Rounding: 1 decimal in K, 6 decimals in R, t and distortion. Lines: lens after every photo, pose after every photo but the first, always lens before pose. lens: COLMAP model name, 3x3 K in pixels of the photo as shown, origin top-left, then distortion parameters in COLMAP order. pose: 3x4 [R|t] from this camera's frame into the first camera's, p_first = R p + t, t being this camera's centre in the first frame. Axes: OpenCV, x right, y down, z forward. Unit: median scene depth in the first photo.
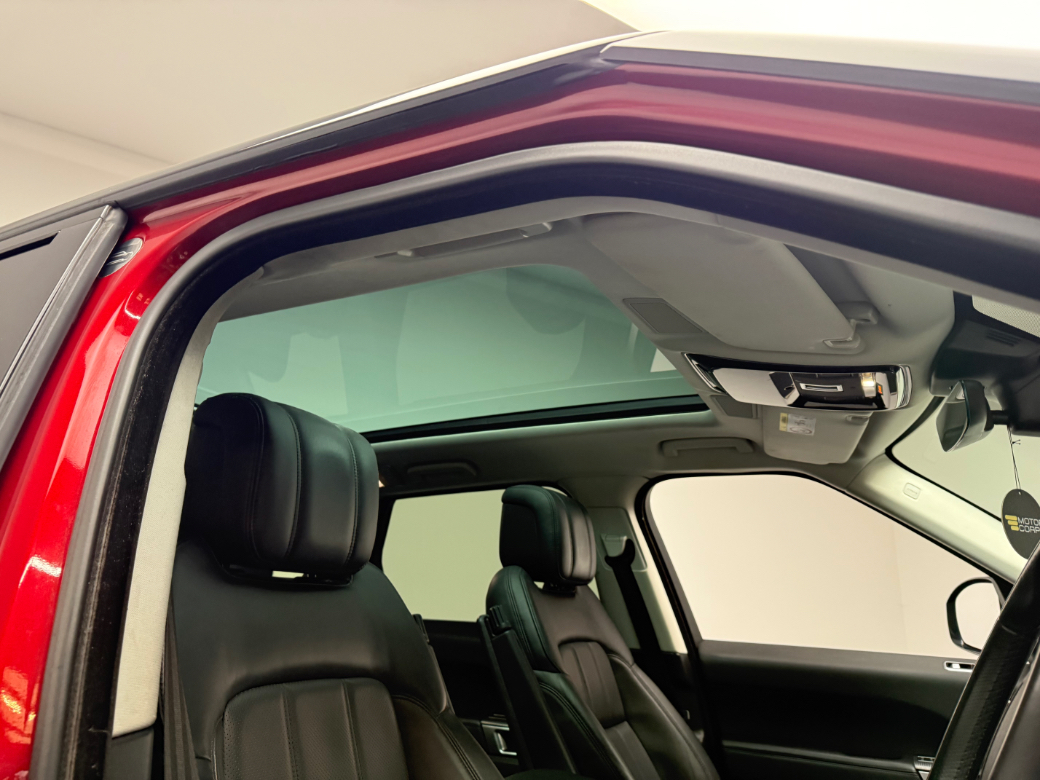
lens RADIAL K [[741.0, 0, 520.0], [0, 741.0, 390.0], [0, 0, 1]] dist [0.214283, -0.437658]
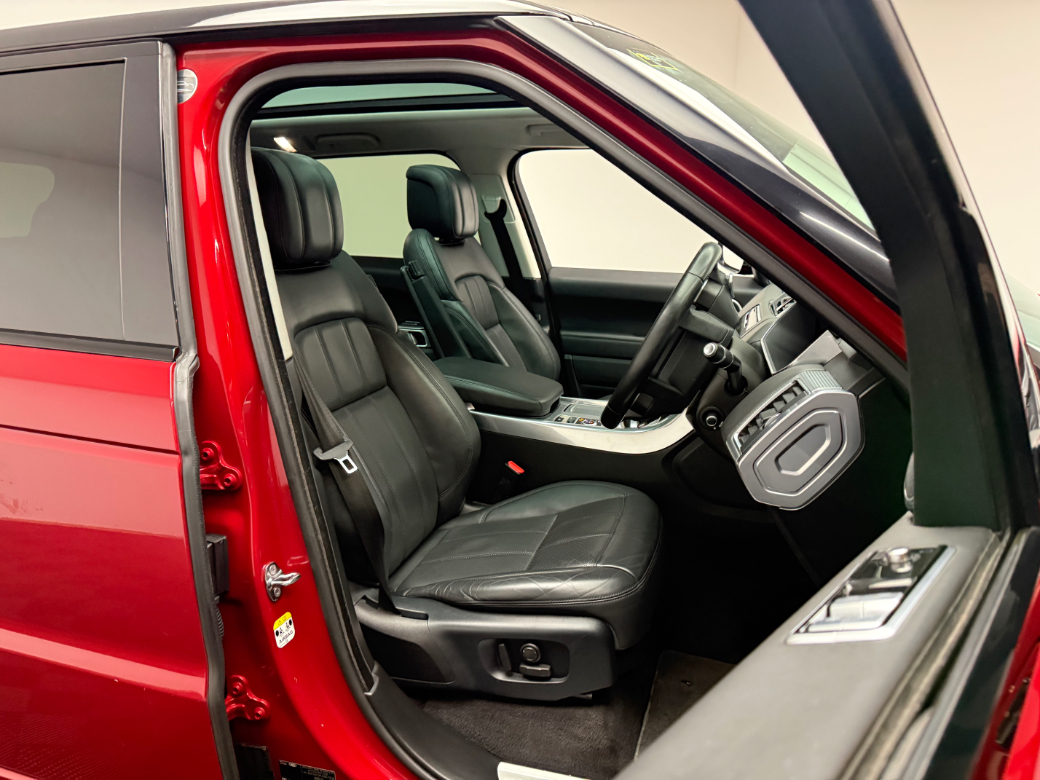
lens RADIAL K [[741.0, 0, 520.0], [0, 741.0, 390.0], [0, 0, 1]] dist [0.214283, -0.437658]
pose [[0.985329, -0.065939, 0.157412, -0.060228], [-0.021681, 0.866511, 0.498687, -0.186551], [-0.169283, -0.494783, 0.852369, -0.331185]]
